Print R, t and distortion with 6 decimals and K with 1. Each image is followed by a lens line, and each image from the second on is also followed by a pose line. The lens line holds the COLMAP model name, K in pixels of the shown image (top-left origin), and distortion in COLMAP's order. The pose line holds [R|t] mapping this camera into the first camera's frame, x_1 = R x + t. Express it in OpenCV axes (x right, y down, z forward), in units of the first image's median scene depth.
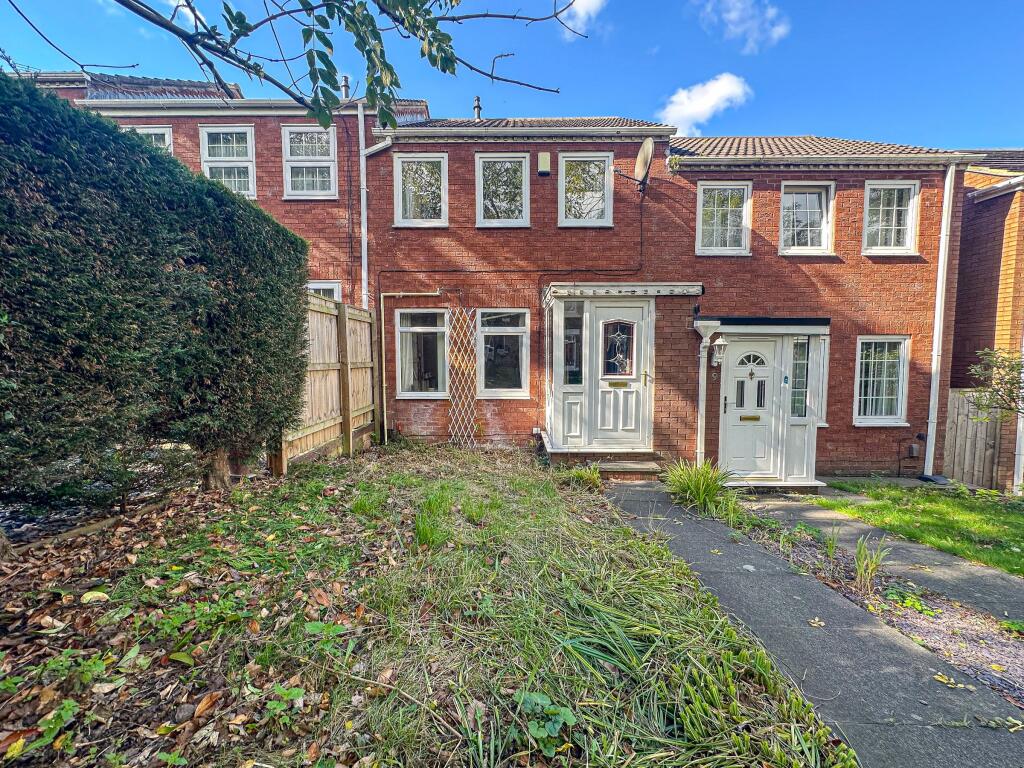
lens RADIAL K [[414.7, 0, 512.0], [0, 414.7, 384.0], [0, 0, 1]] dist [-0.006115, 0.000191]
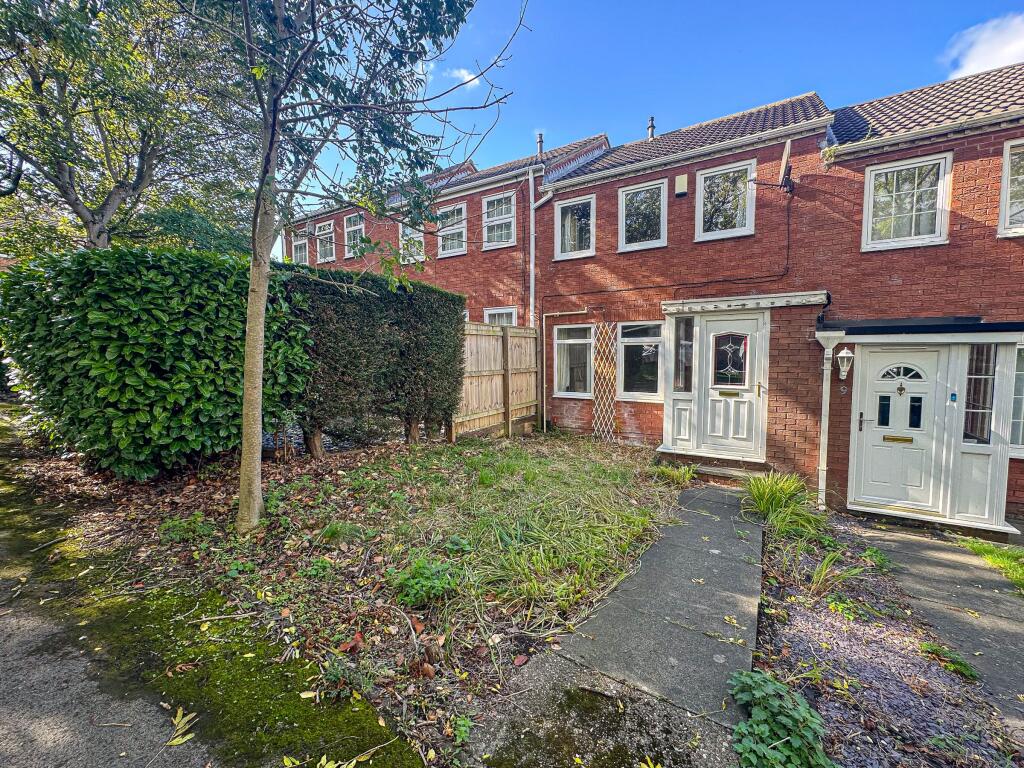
lens RADIAL K [[414.7, 0, 512.0], [0, 414.7, 384.0], [0, 0, 1]] dist [-0.006115, 0.000191]
pose [[0.853847, 0.032464, -0.519510, 0.291118], [-0.027563, 0.999473, 0.017157, -0.023795], [0.519794, -0.000330, 0.854292, -0.153545]]
